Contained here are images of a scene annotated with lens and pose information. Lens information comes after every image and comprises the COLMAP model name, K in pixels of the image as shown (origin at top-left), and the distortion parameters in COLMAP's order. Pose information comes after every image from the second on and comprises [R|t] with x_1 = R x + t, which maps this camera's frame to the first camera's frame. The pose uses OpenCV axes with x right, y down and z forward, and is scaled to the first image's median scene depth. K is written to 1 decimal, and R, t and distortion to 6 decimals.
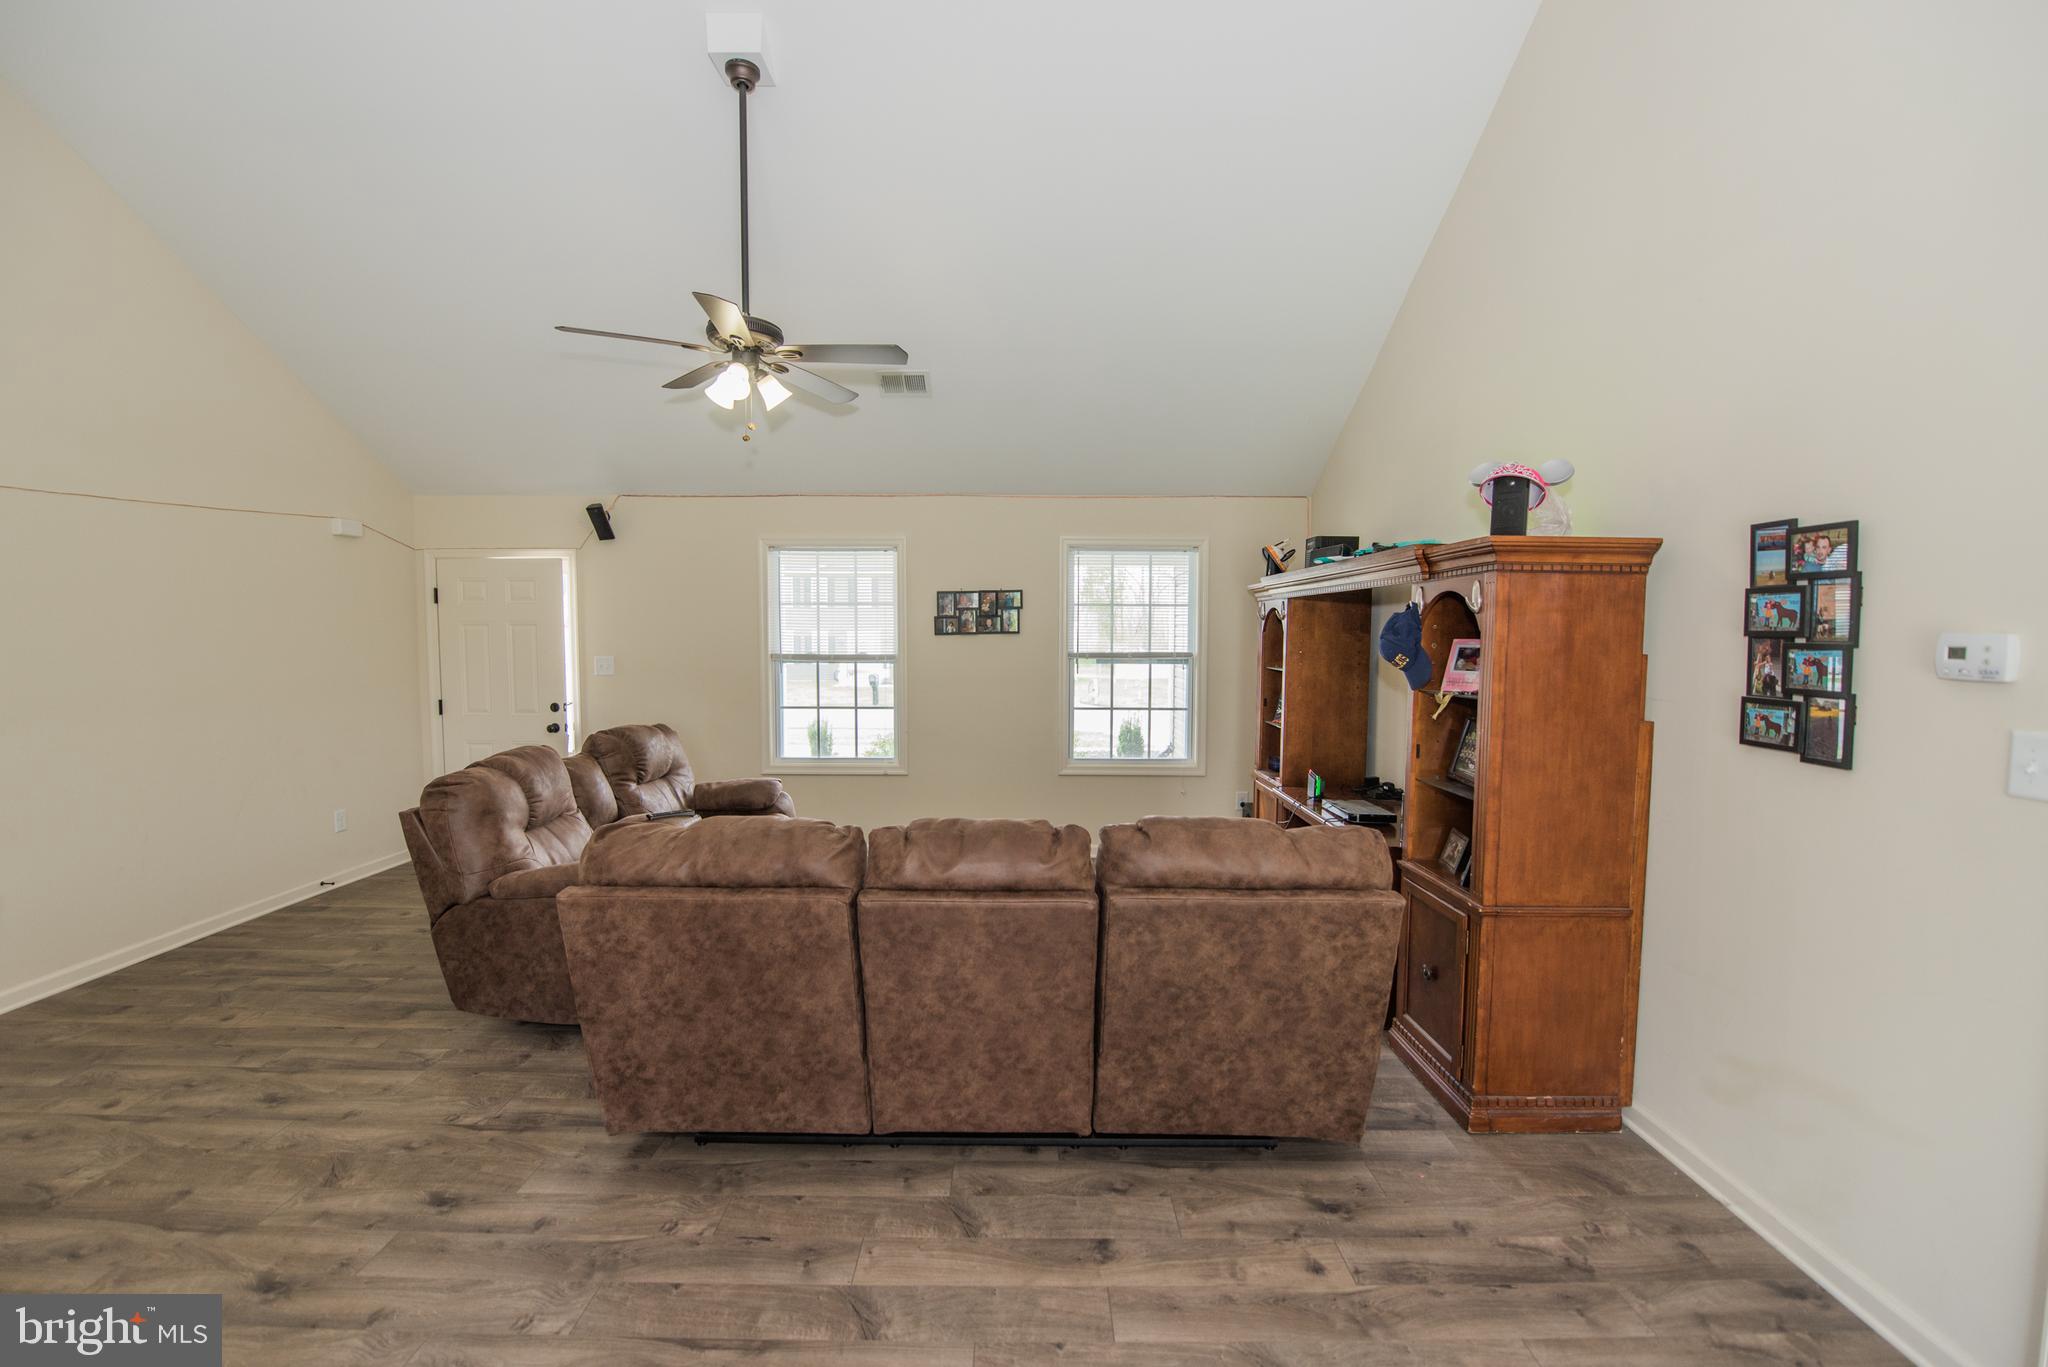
lens RADIAL K [[820.9, 0, 1007.7], [0, 820.9, 692.8], [0, 0, 1]] dist [-0.014687, -0.002533]
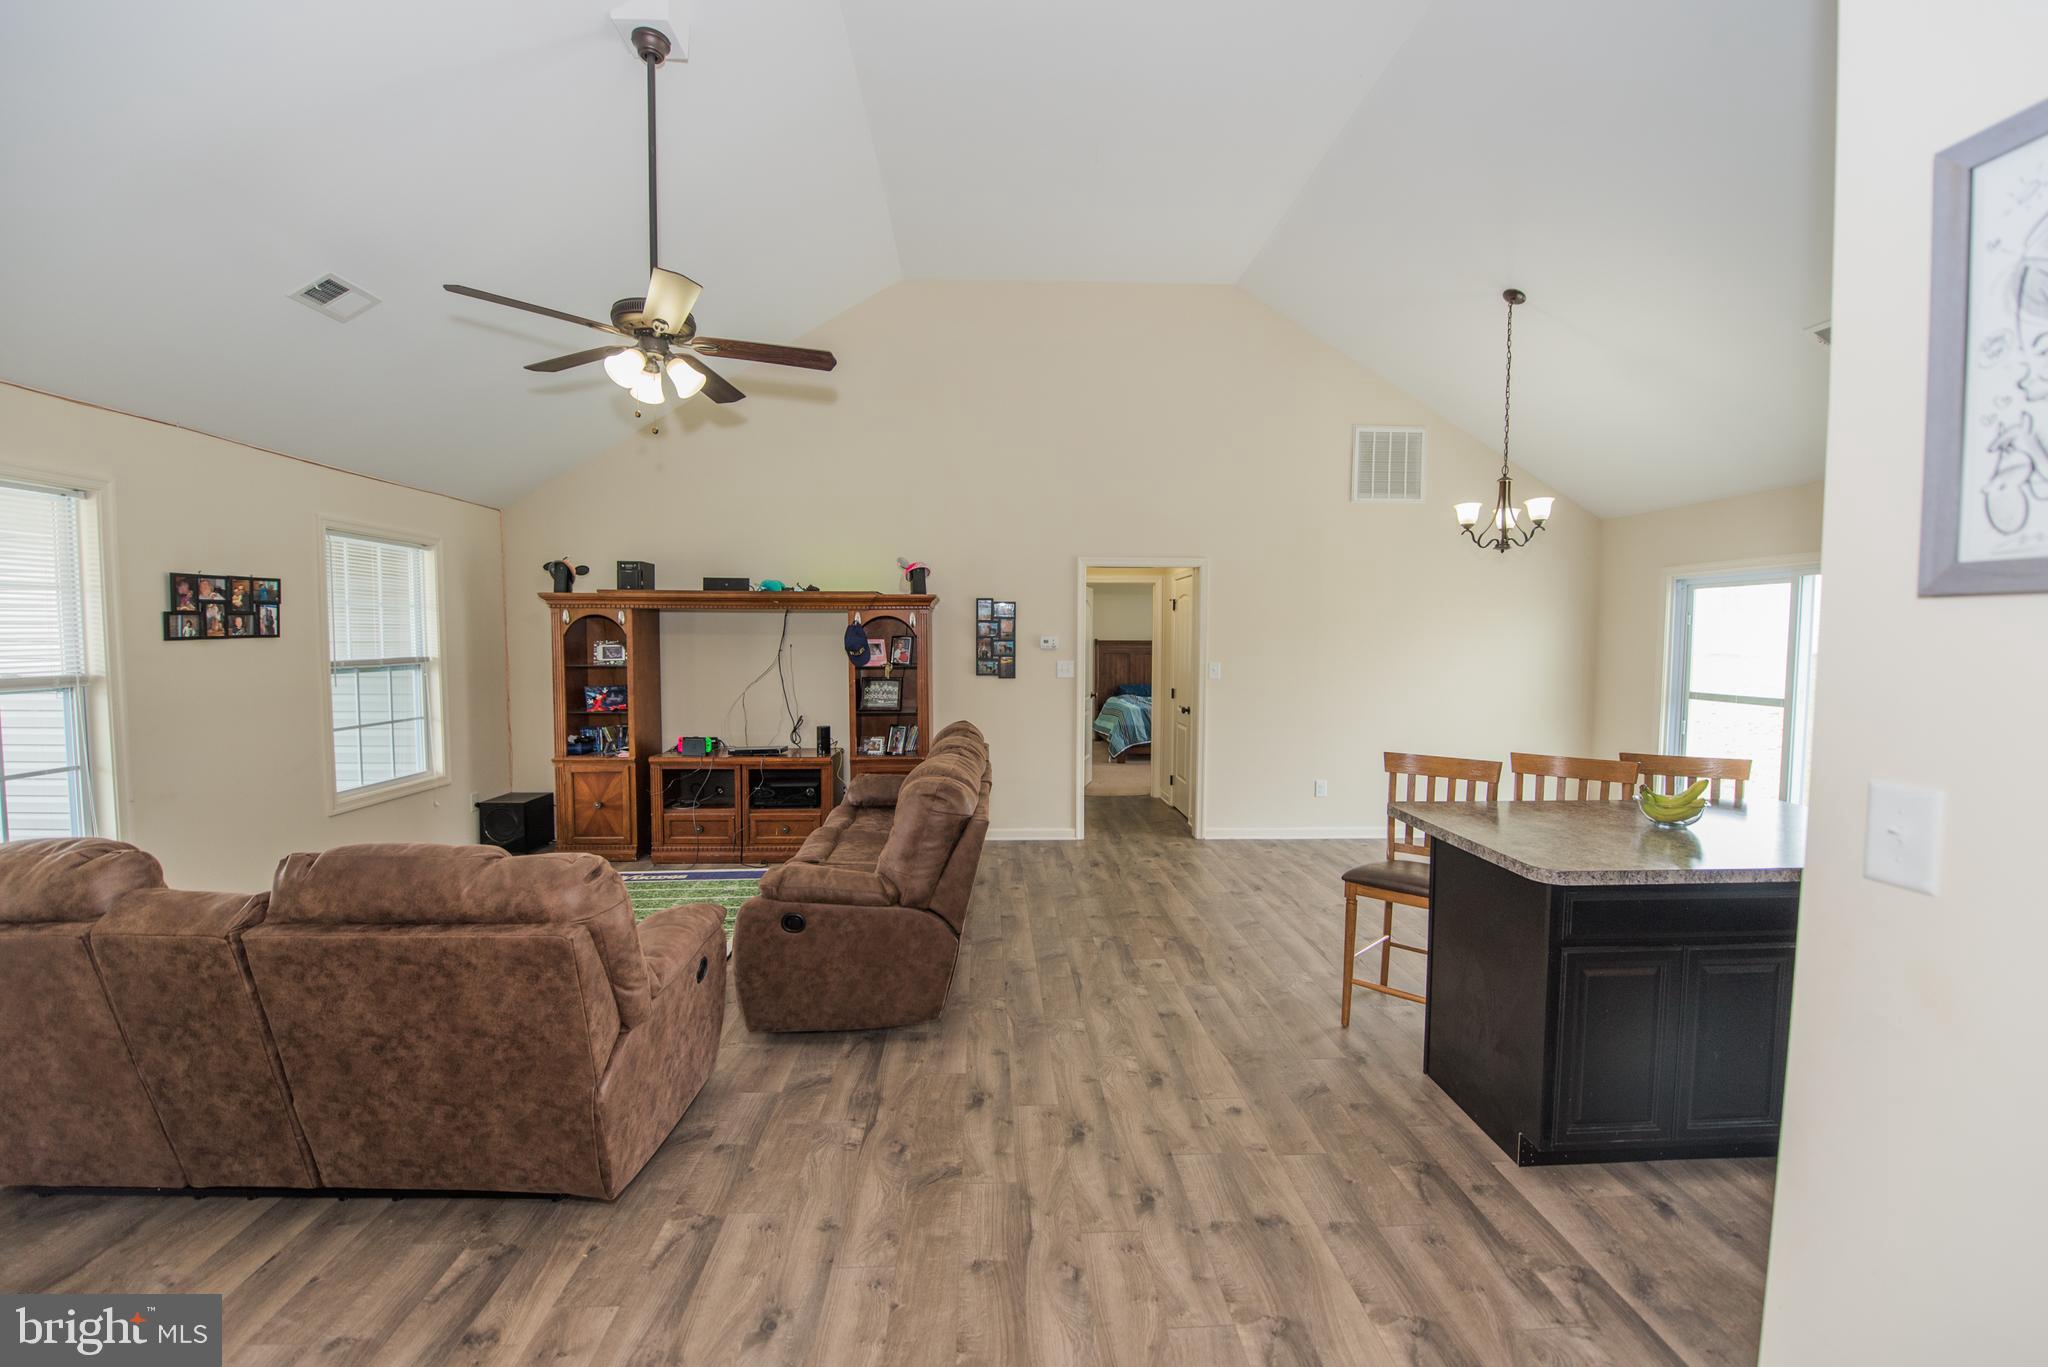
lens RADIAL K [[820.9, 0, 1024.8], [0, 820.9, 681.6], [0, 0, 1]] dist [-0.014687, -0.002533]
pose [[-0.053651, -0.058122, 0.996867, -1.854938], [0.069600, 0.995659, 0.061797, -0.075550], [-0.996131, 0.072698, -0.049373, 0.918208]]
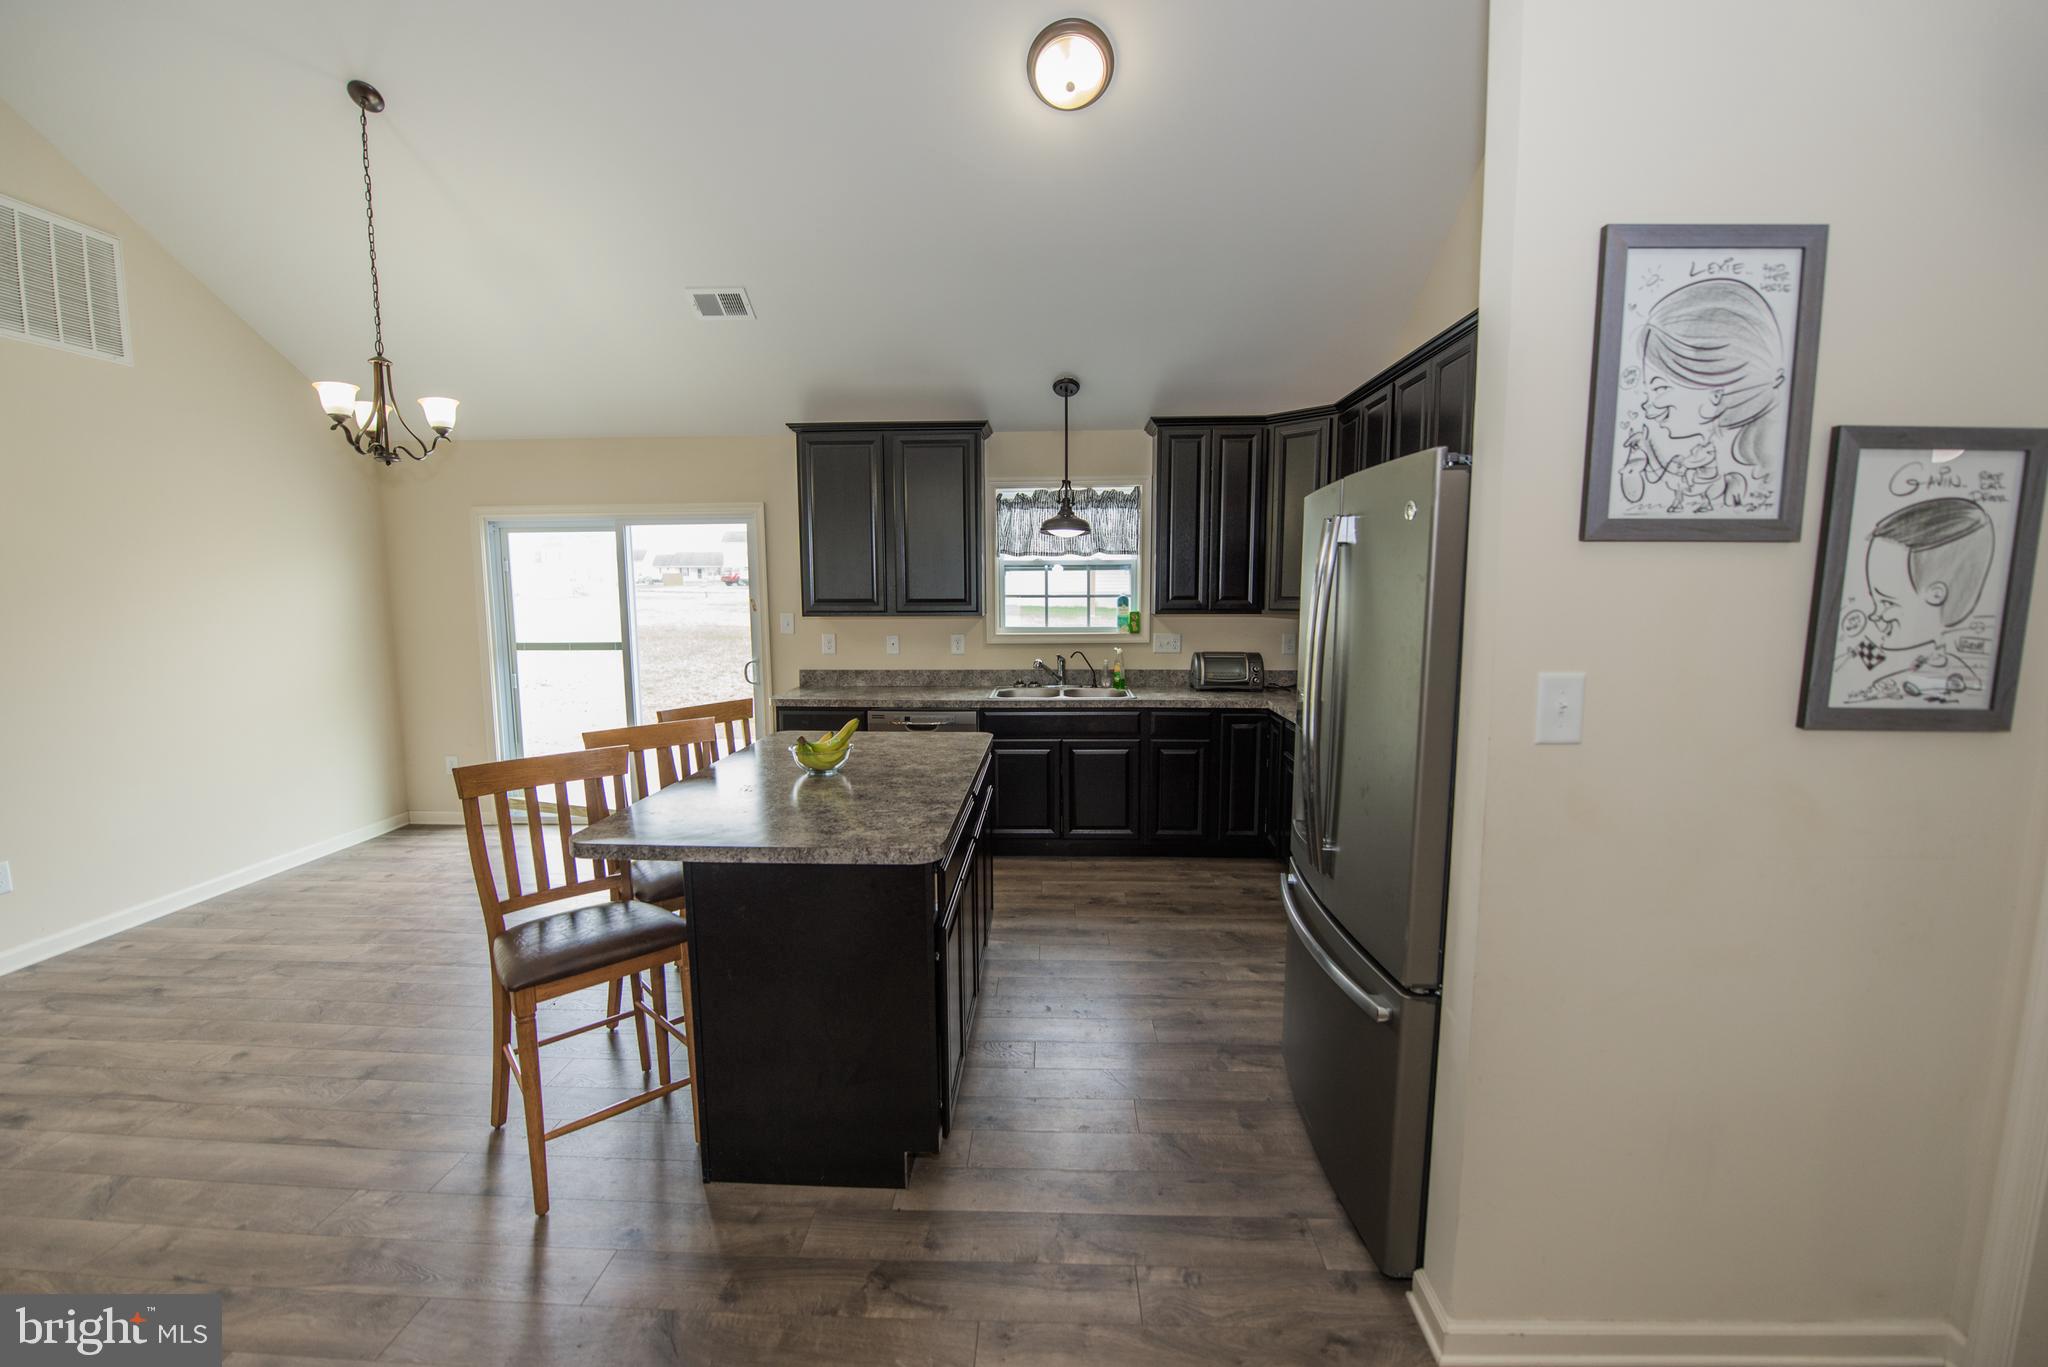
lens RADIAL K [[820.9, 0, 1019.0], [0, 820.9, 688.0], [0, 0, 1]] dist [-0.014687, -0.002533]
pose [[-0.999341, -0.002963, 0.036175, -1.030304], [0.004113, 0.981000, 0.193963, -0.073713], [-0.036062, 0.193984, -0.980342, 1.066498]]
